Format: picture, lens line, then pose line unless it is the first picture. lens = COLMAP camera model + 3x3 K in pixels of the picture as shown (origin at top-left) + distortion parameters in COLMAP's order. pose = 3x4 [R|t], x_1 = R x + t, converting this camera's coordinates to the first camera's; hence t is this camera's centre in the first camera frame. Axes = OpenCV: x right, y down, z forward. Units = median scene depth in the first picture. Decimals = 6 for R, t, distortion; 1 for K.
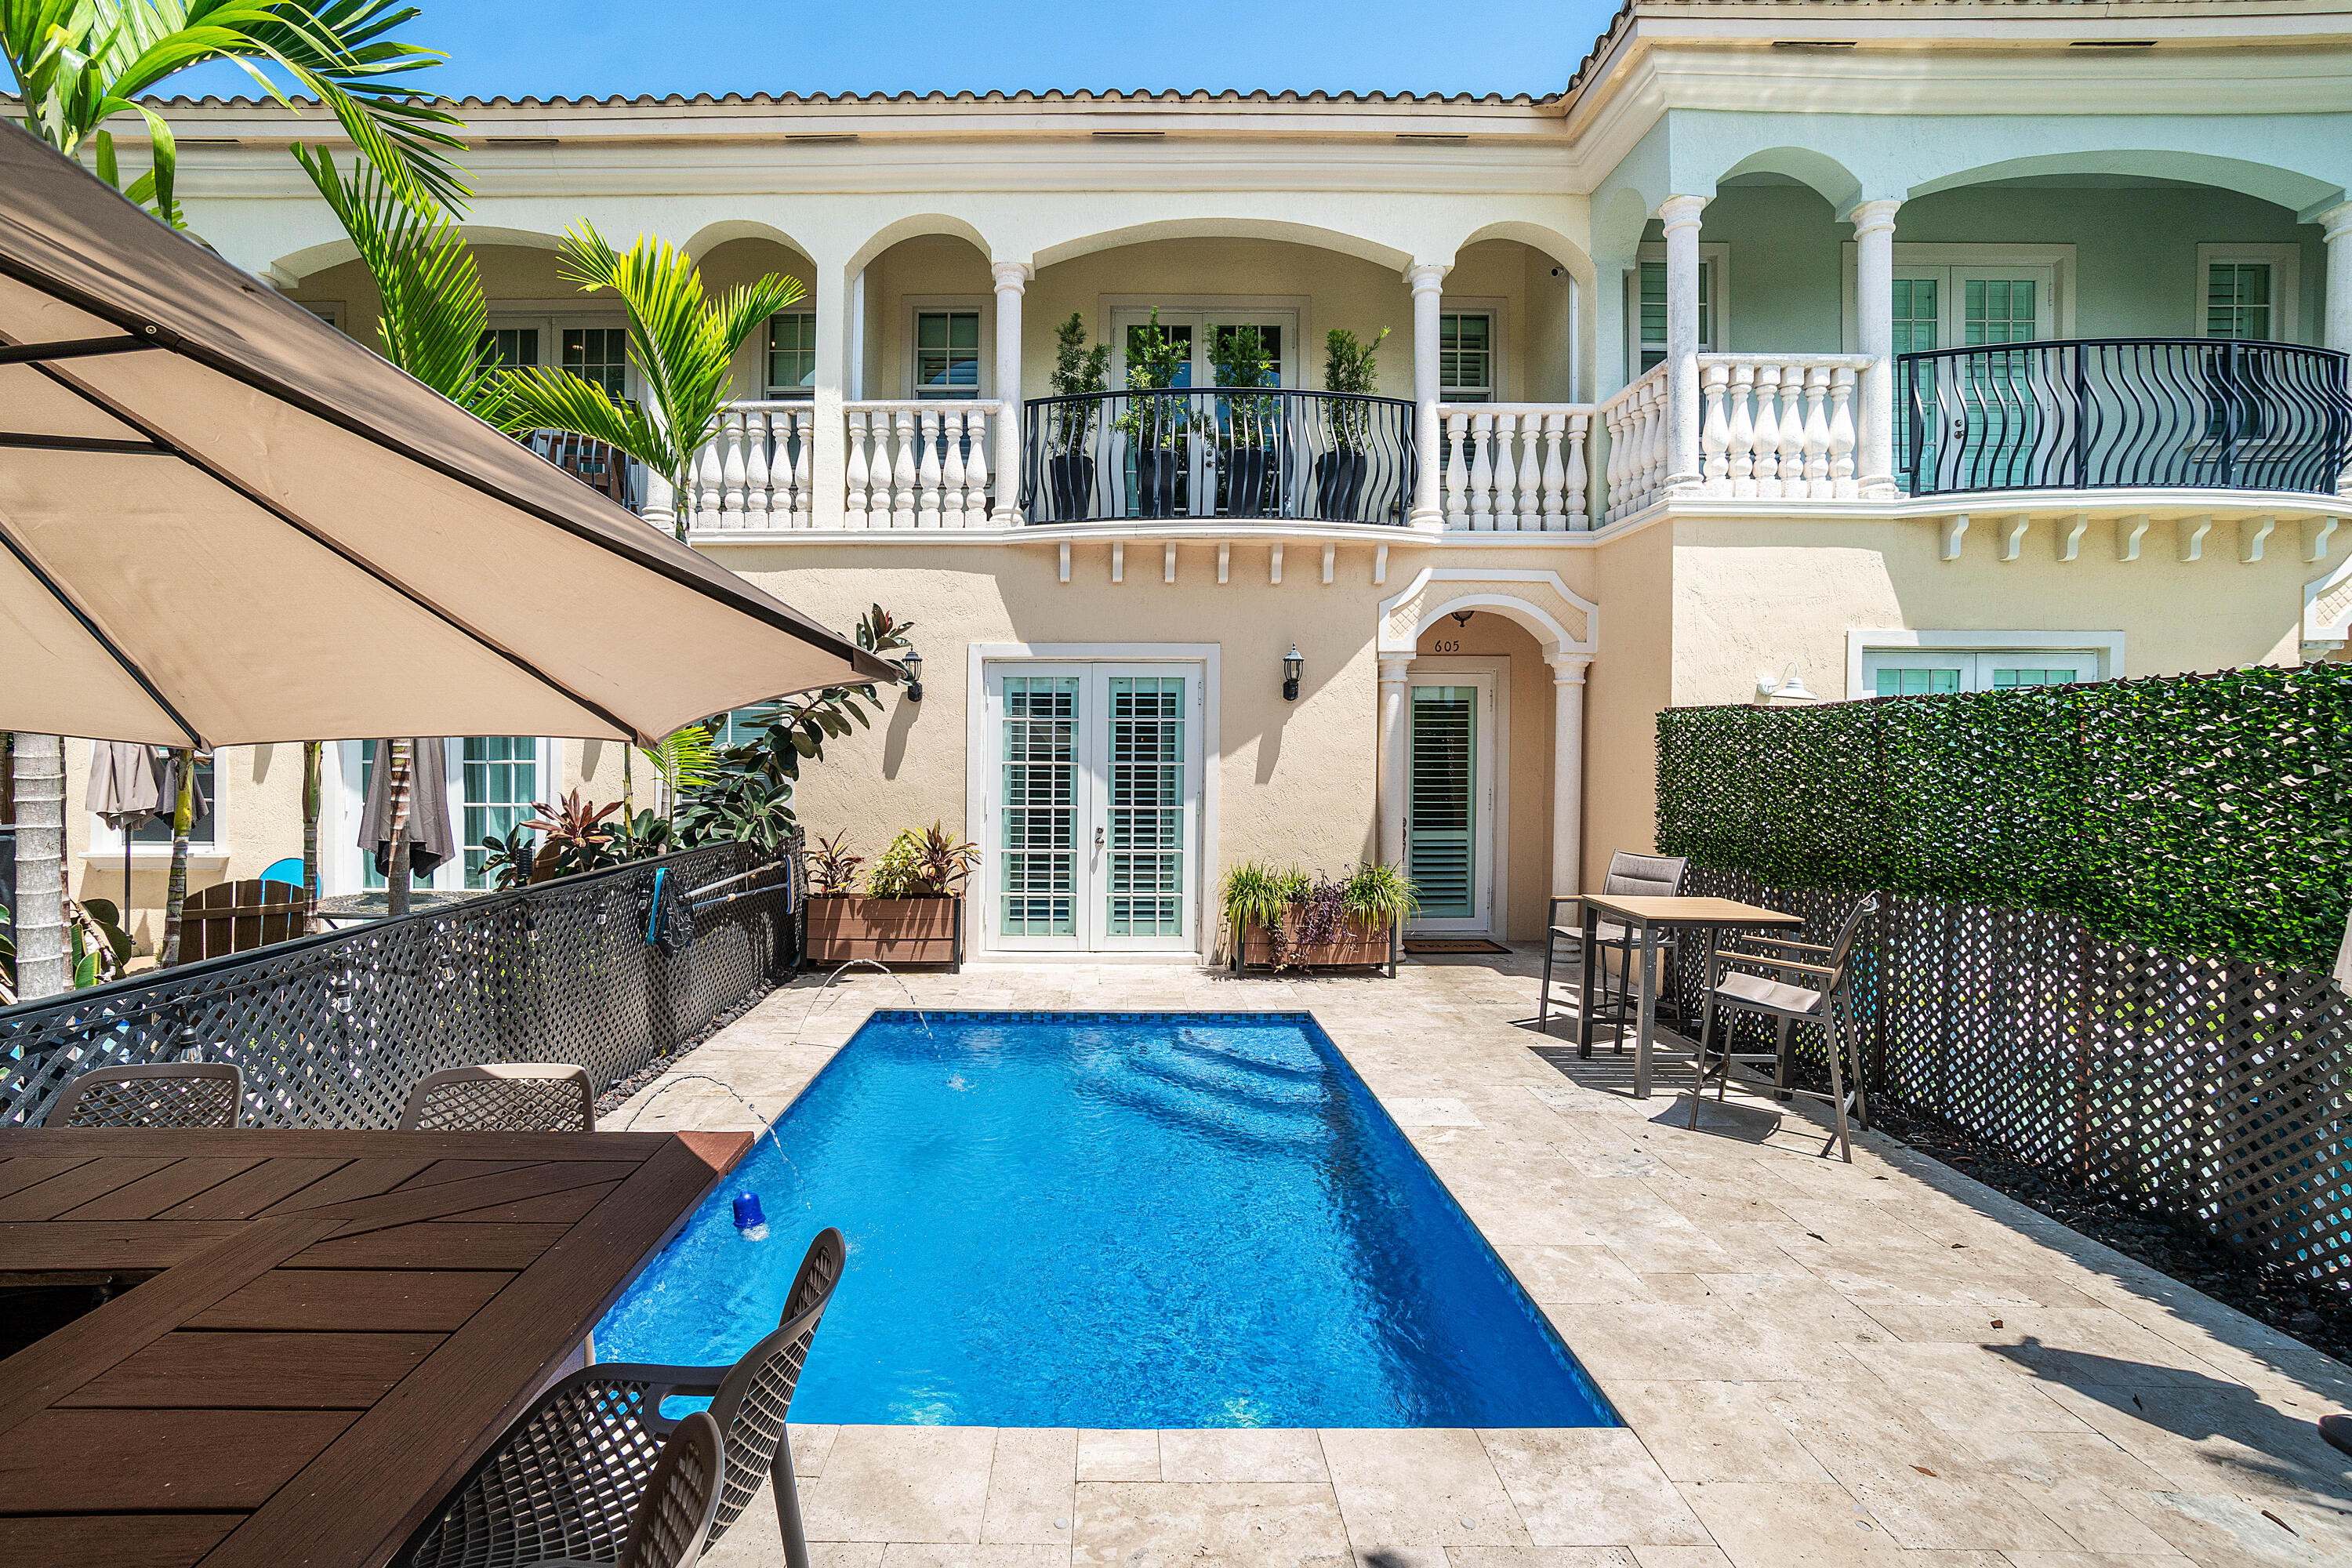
lens RADIAL K [[1046.8, 0, 1175.5], [0, 1046.8, 807.5], [0, 0, 1]] dist [-0.045996, 0.022019]
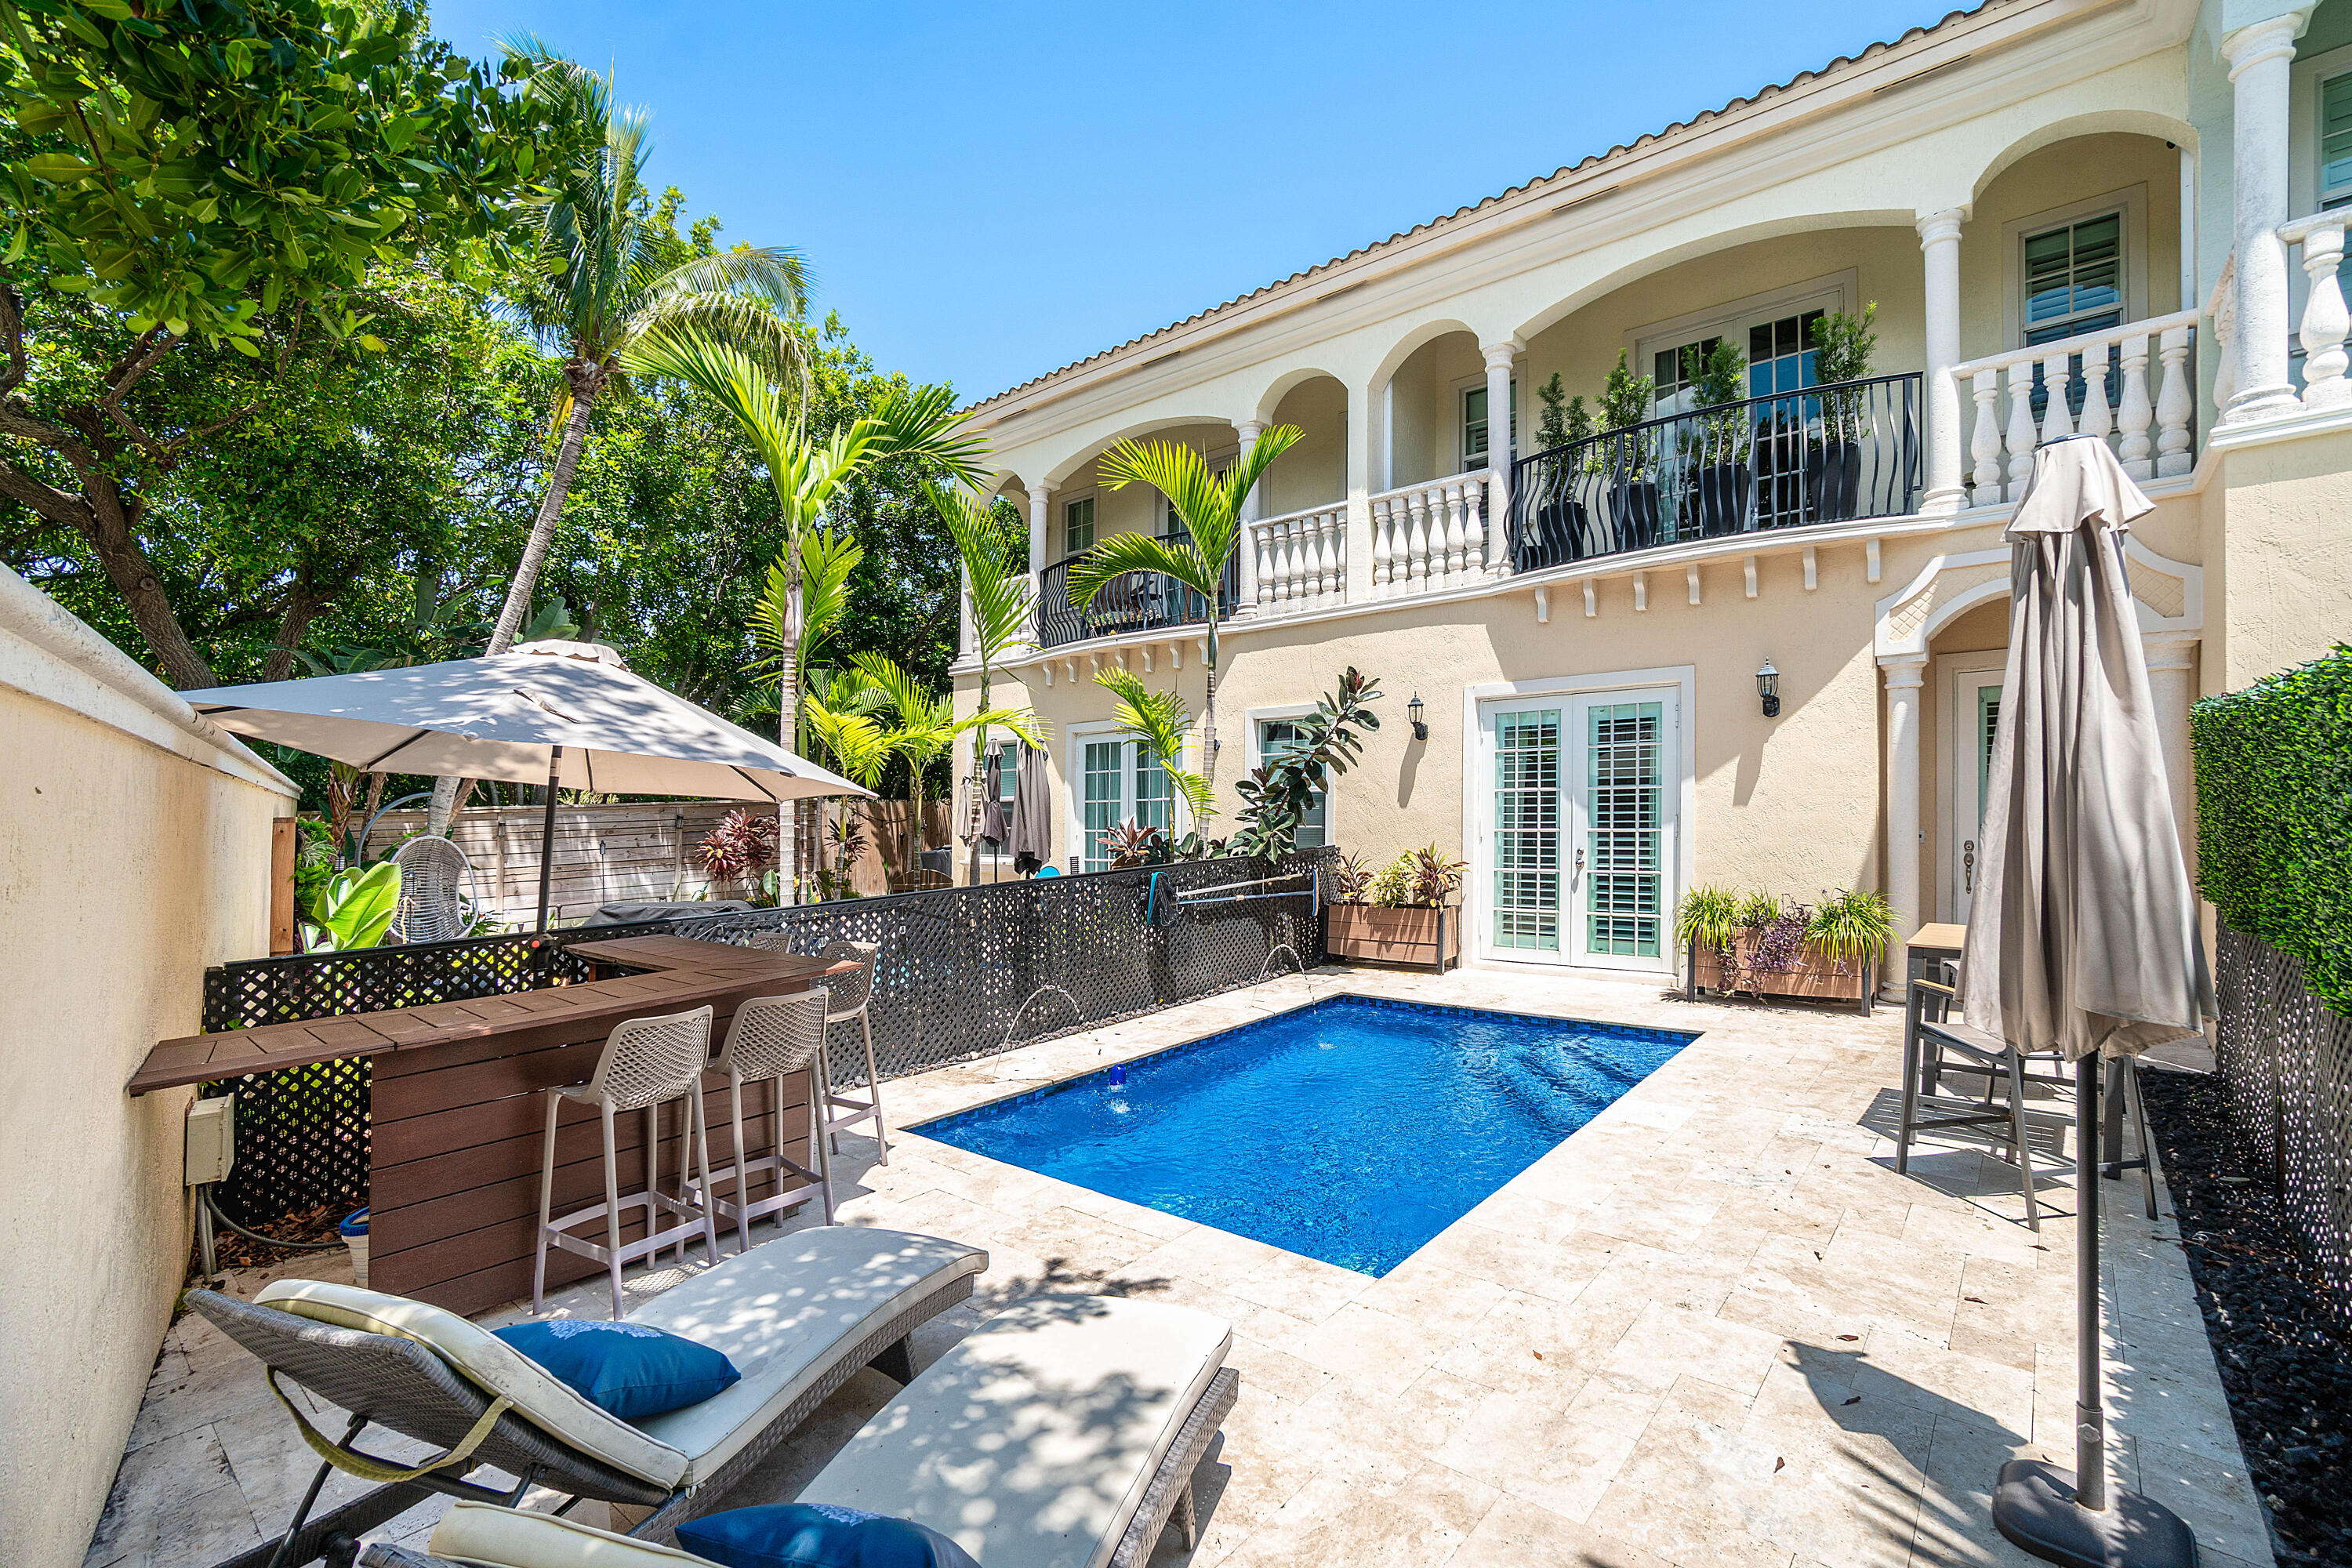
lens RADIAL K [[1008.9, 0, 1176.0], [0, 1008.9, 784.0], [0, 0, 1]] dist [-0.012958, 0.008252]
pose [[0.781155, -0.031569, -0.623539, 0.252077], [0.000655, 0.998762, -0.049746, 0.003858], [0.624337, 0.038451, 0.780208, -0.053330]]
